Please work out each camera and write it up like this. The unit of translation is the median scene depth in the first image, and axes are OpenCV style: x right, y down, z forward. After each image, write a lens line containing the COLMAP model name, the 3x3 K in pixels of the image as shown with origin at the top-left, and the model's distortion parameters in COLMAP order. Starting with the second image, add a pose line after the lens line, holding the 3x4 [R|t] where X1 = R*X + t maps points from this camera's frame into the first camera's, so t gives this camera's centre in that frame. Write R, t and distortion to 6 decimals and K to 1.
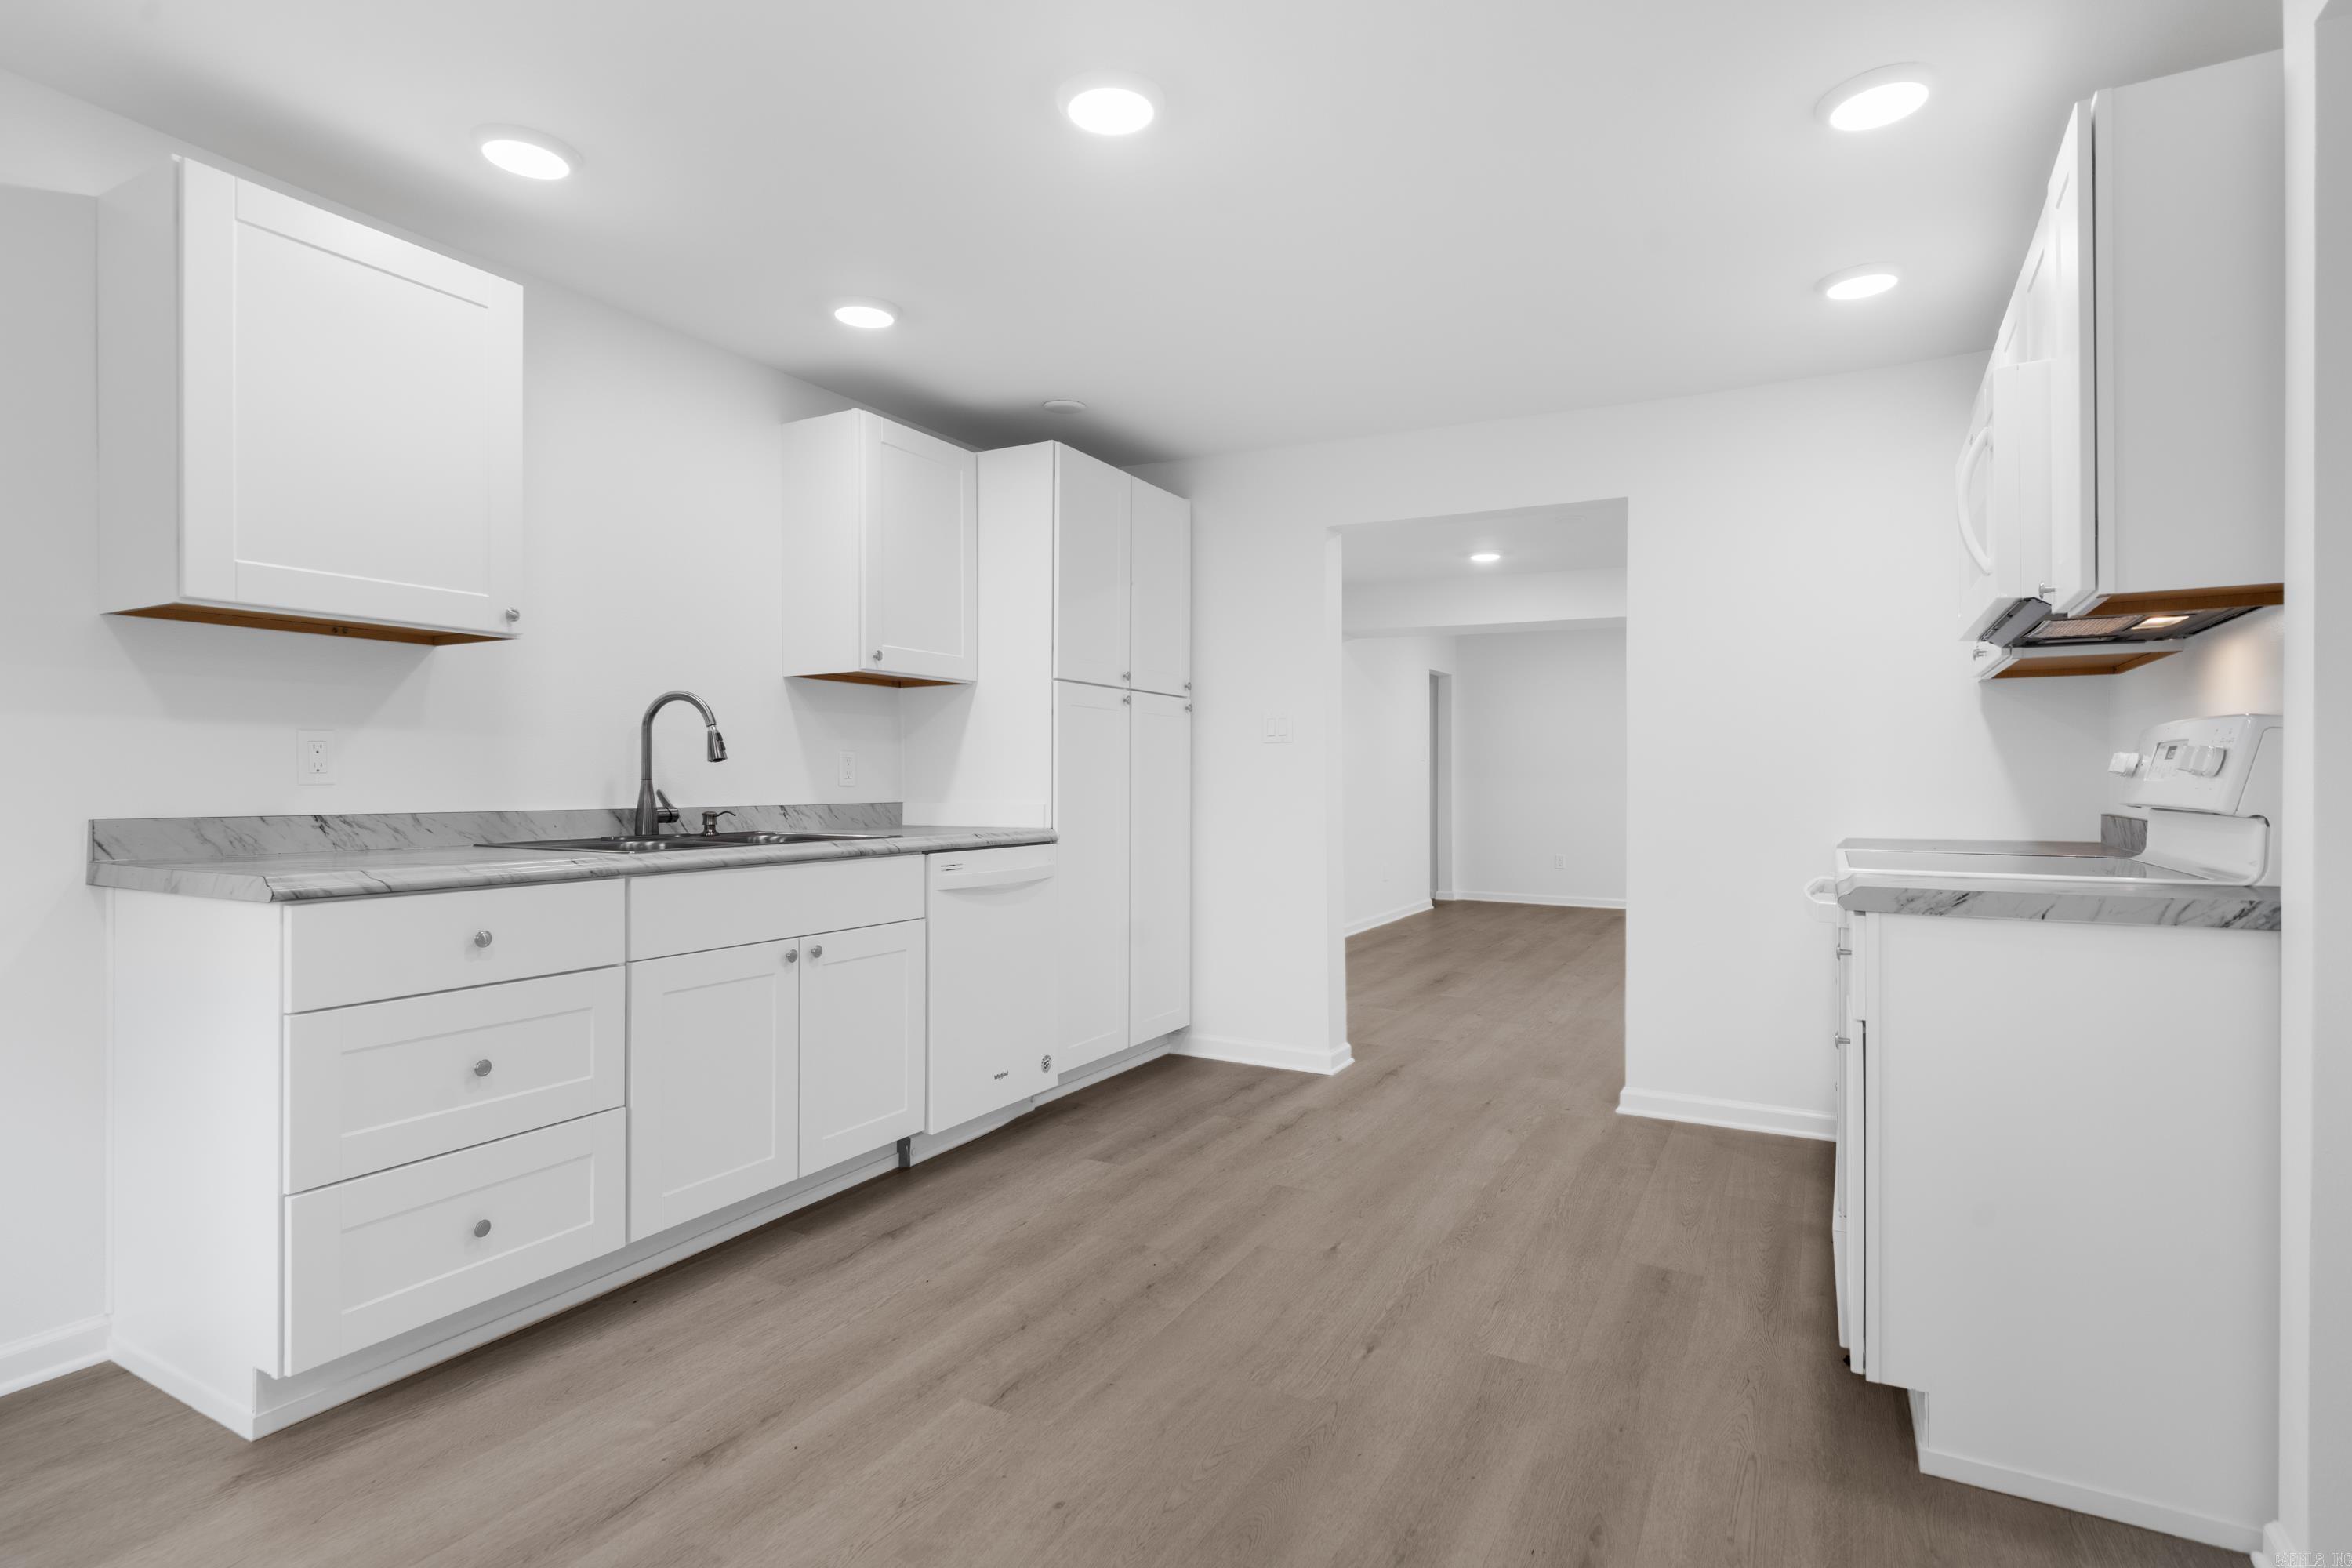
lens RADIAL K [[1177.9, 0, 1176.0], [0, 1177.9, 784.0], [0, 0, 1]] dist [0.000313, 0.000007]
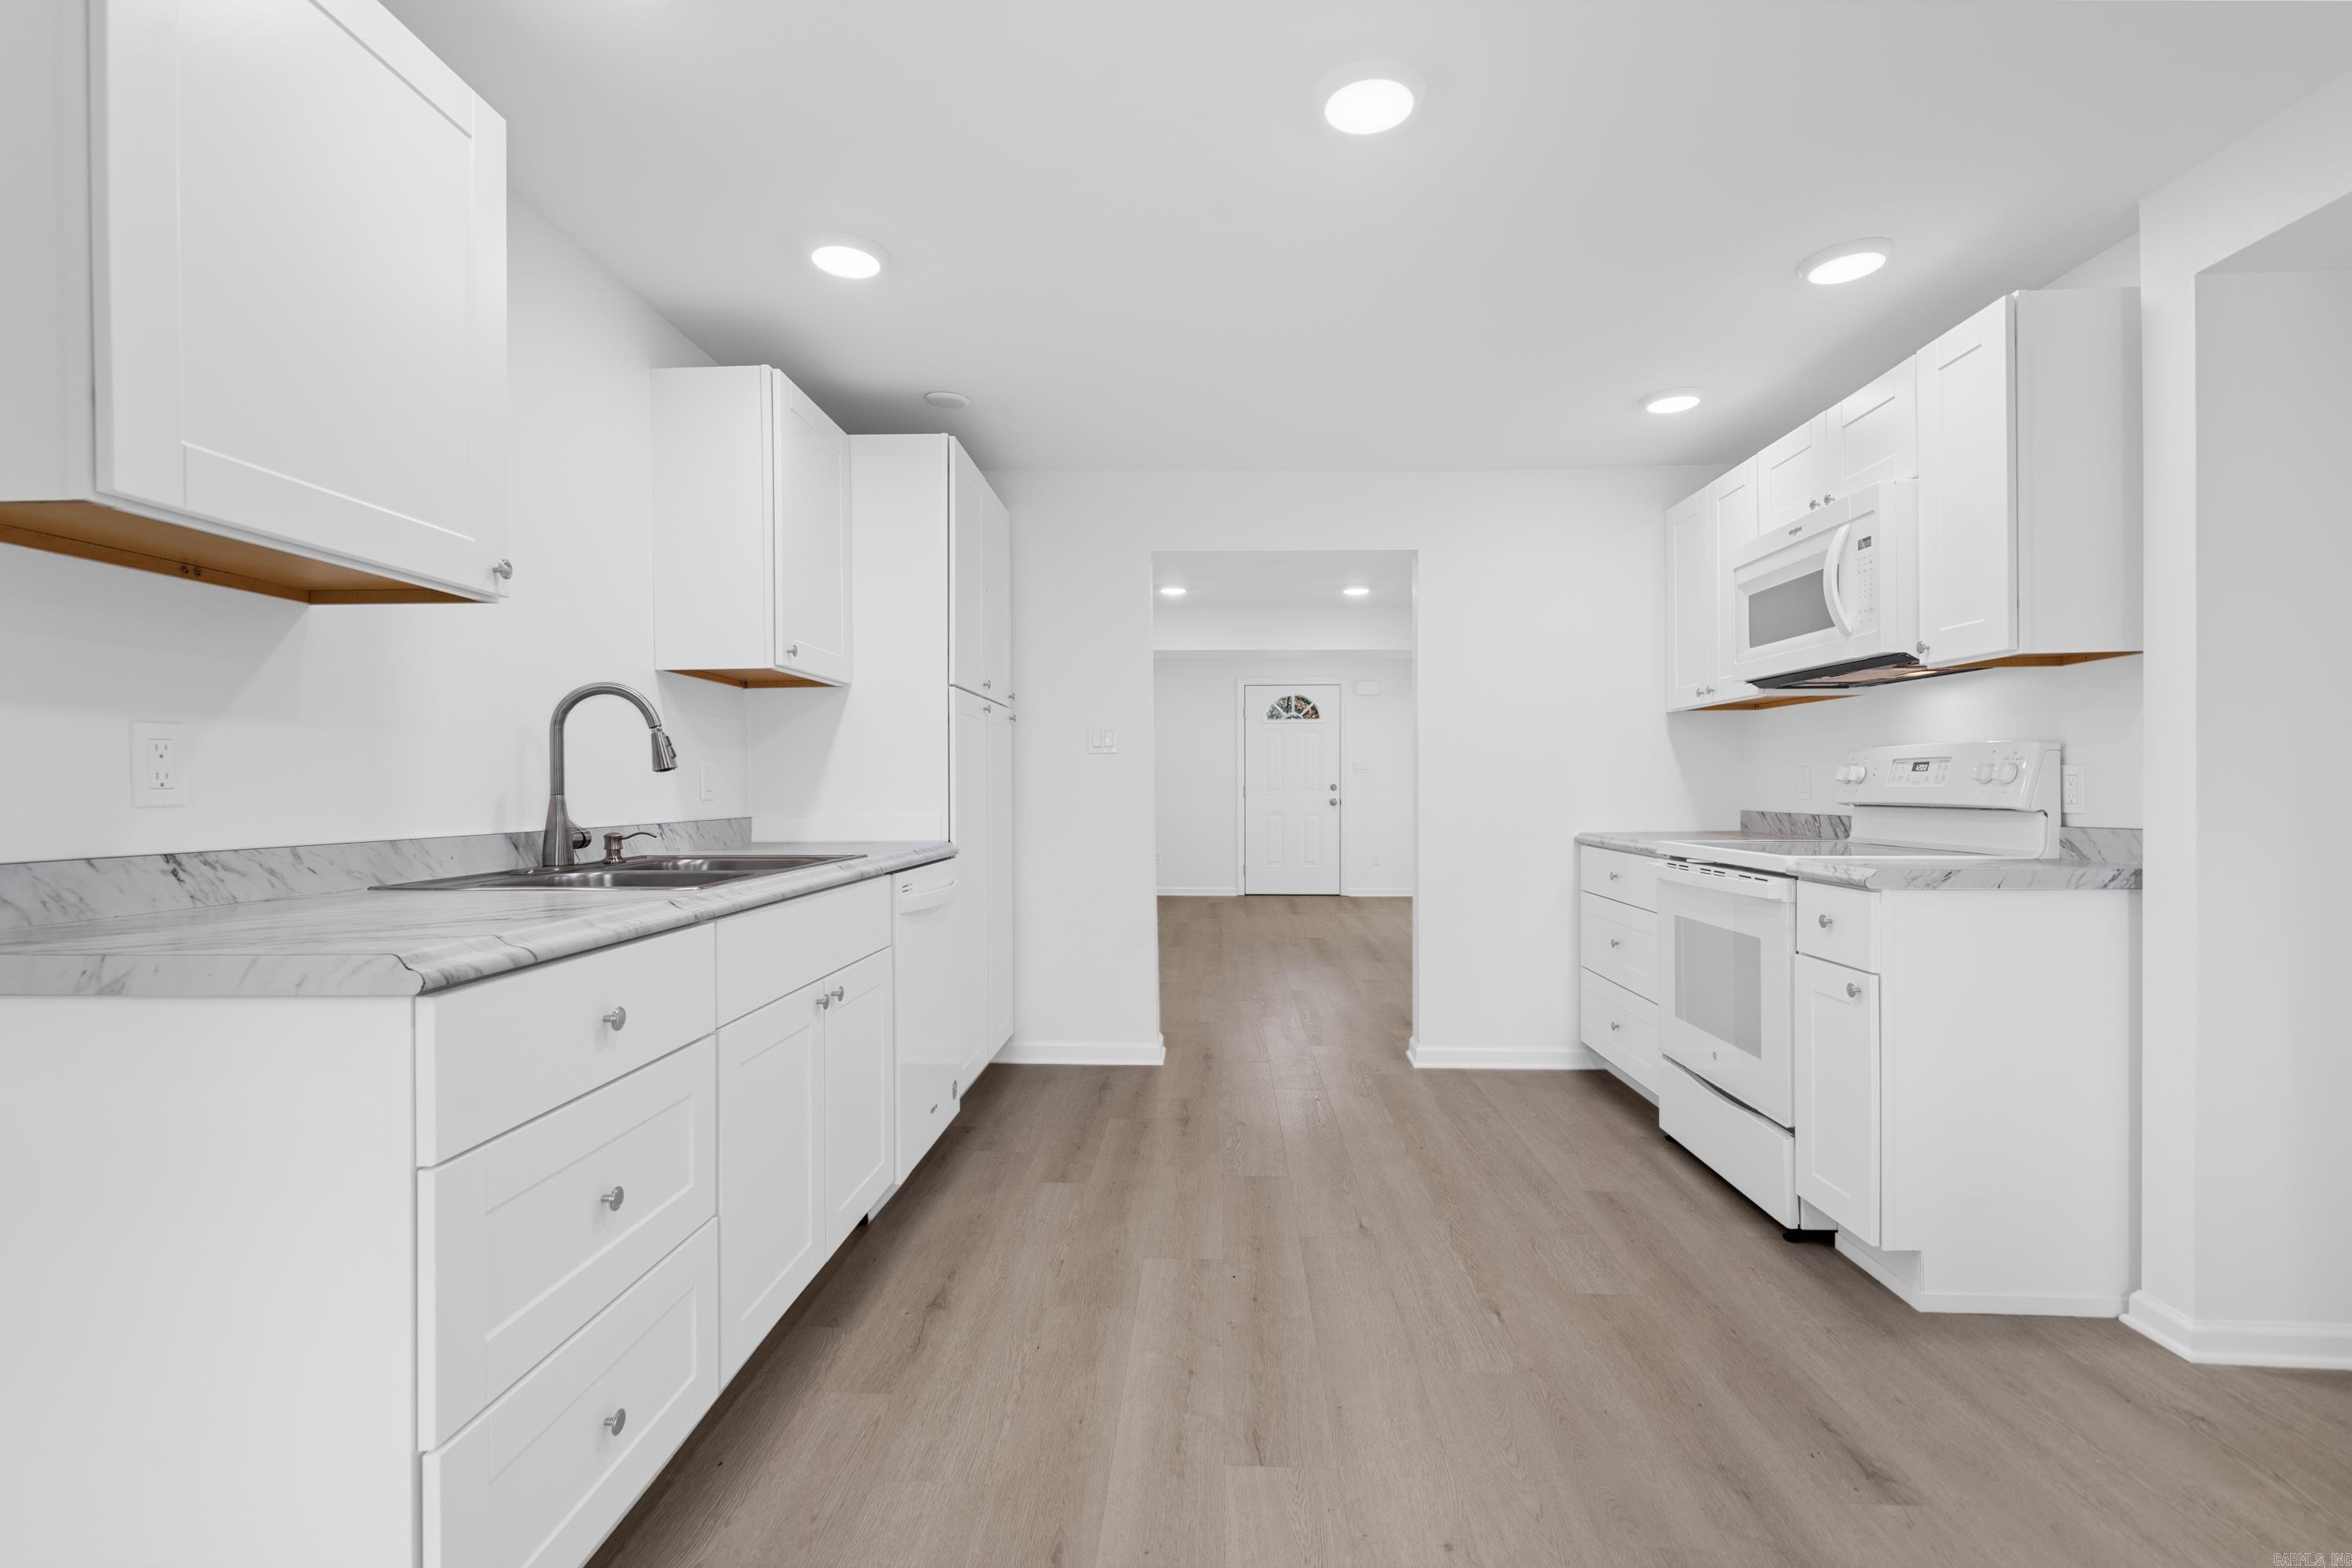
lens RADIAL K [[1057.8, 0, 1173.0], [0, 1057.8, 791.8], [0, 0, 1]] dist [0.001157, 0.000031]
pose [[0.897032, -0.007257, 0.441907, -0.435695], [0.006968, 0.999973, 0.002277, -0.004510], [-0.441911, 0.001037, 0.897058, 0.208526]]
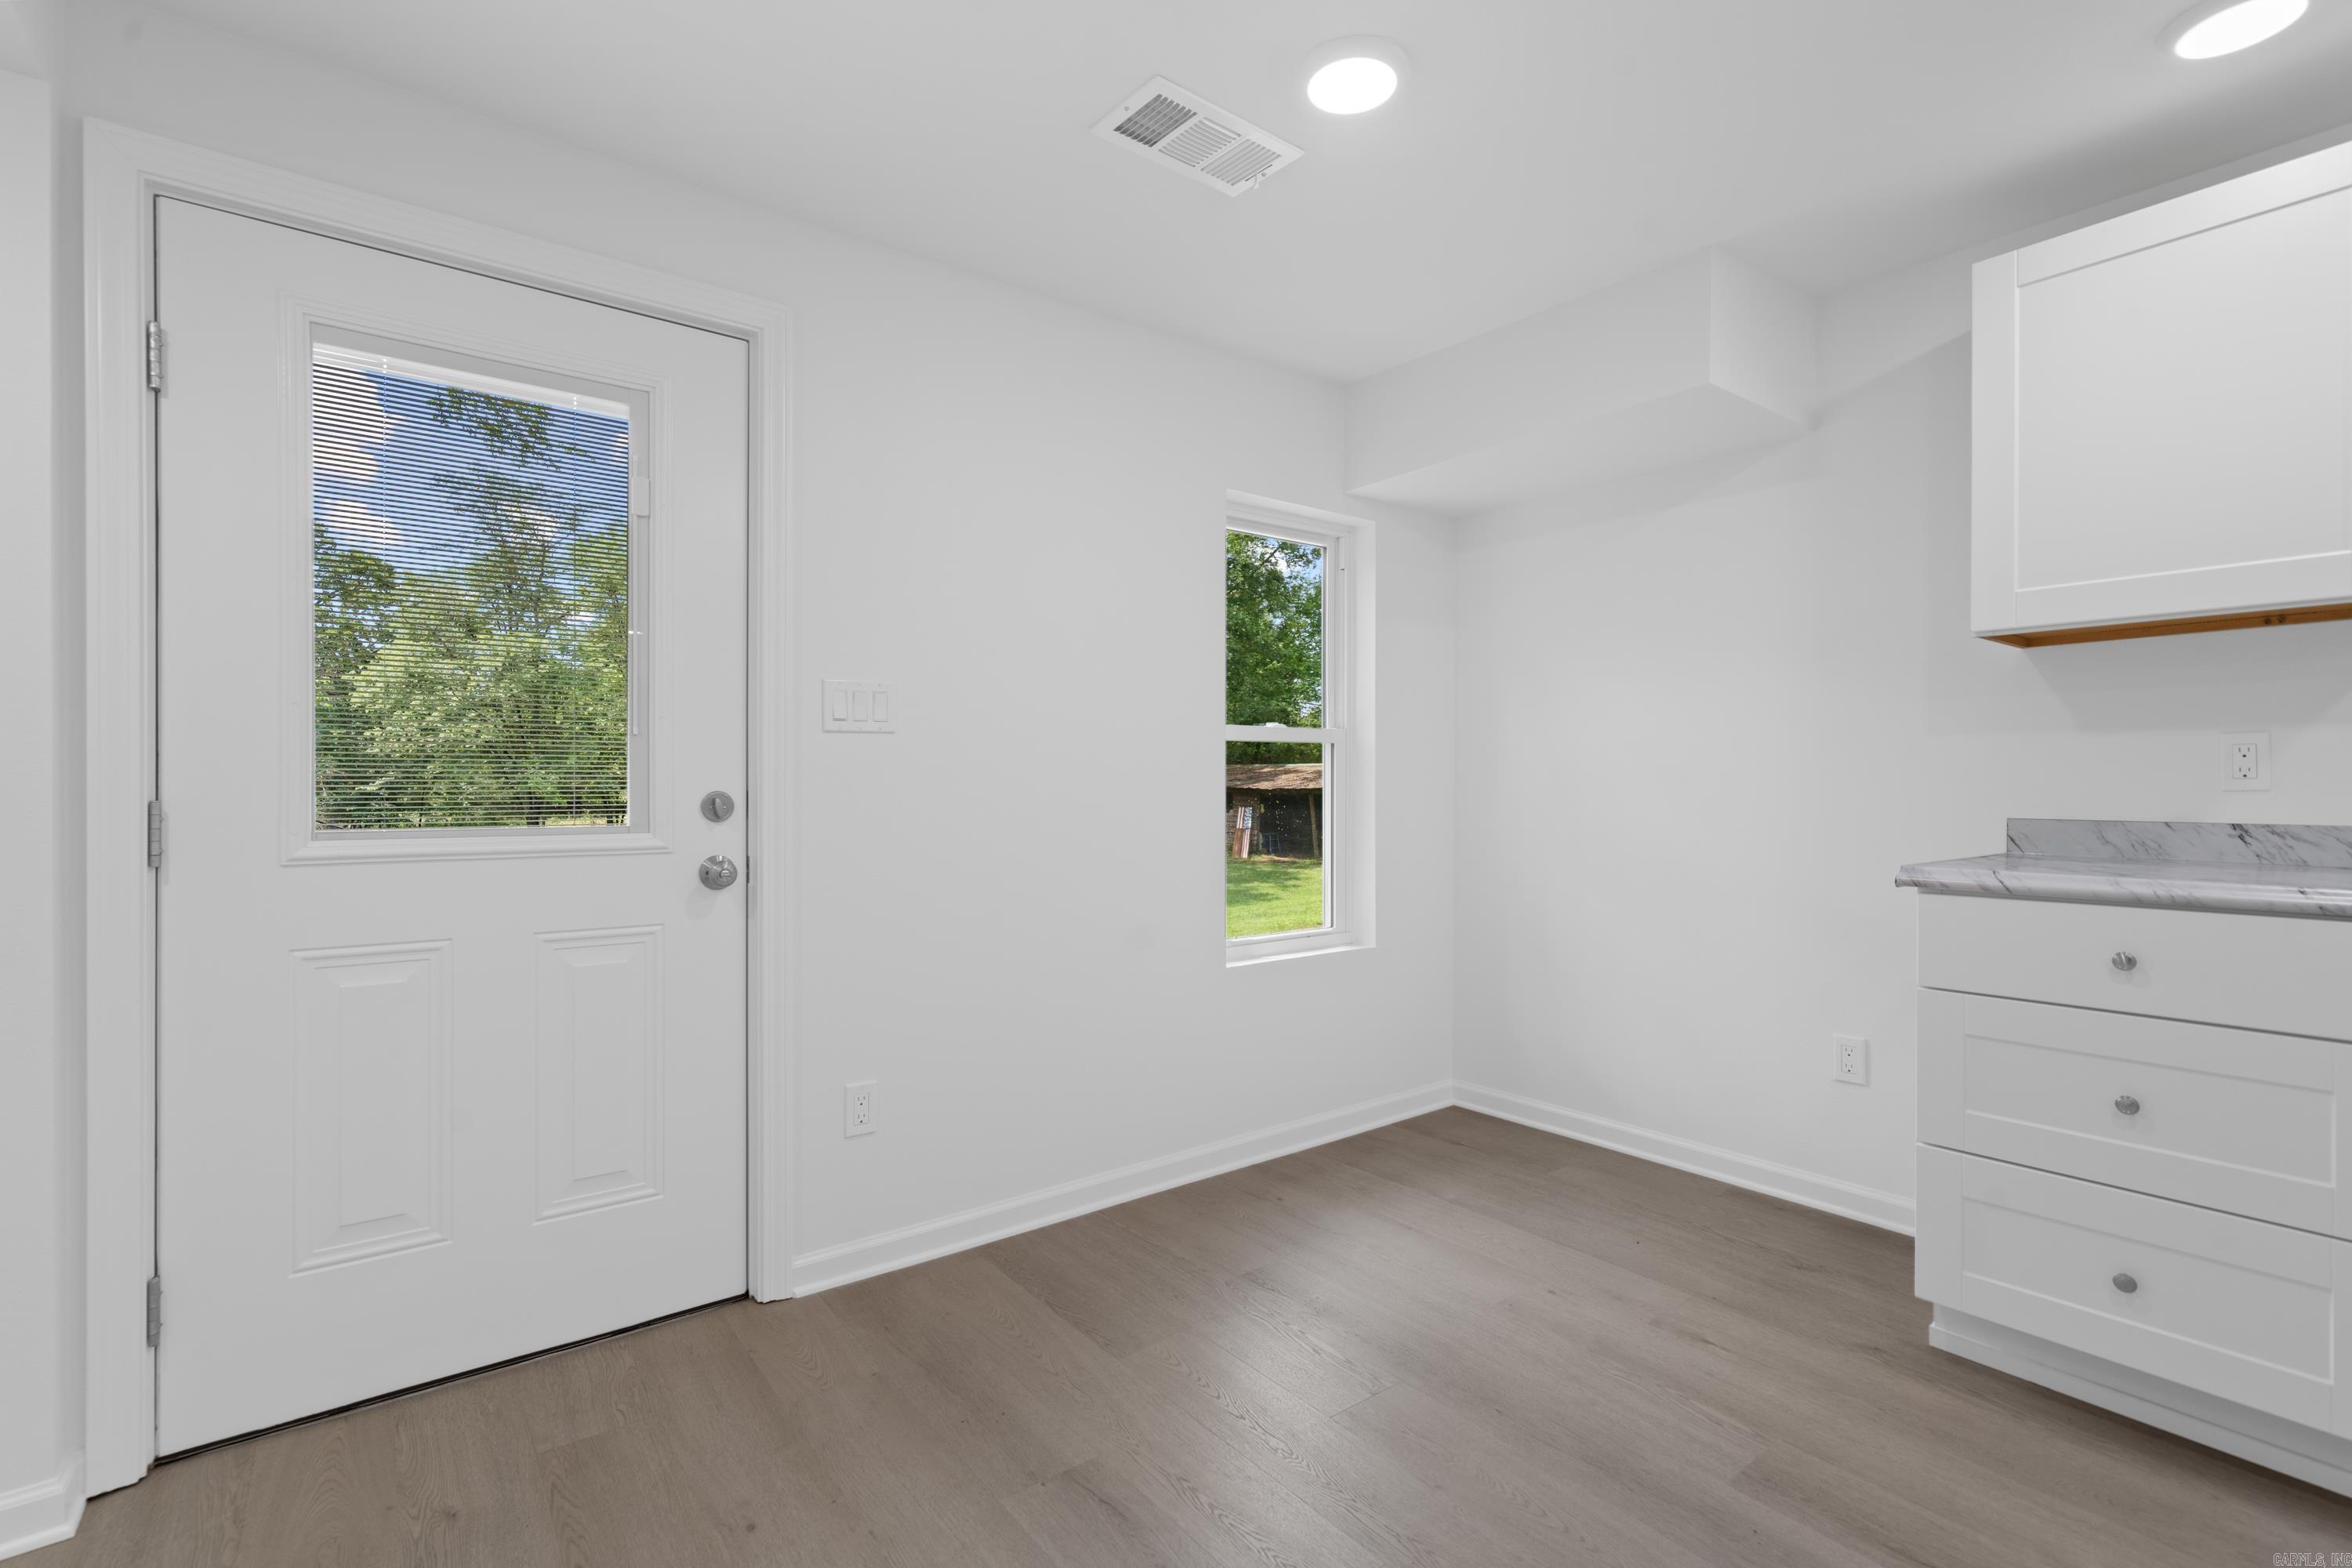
lens RADIAL K [[1070.0, 0, 1173.2], [0, 1070.0, 791.1], [0, 0, 1]] dist [0.001086, 0.000194]
pose [[-0.411740, -0.000951, -0.911301, 0.349582], [-0.006888, 0.999974, 0.002068, 0.004202], [0.911275, 0.007129, -0.411736, 0.515848]]
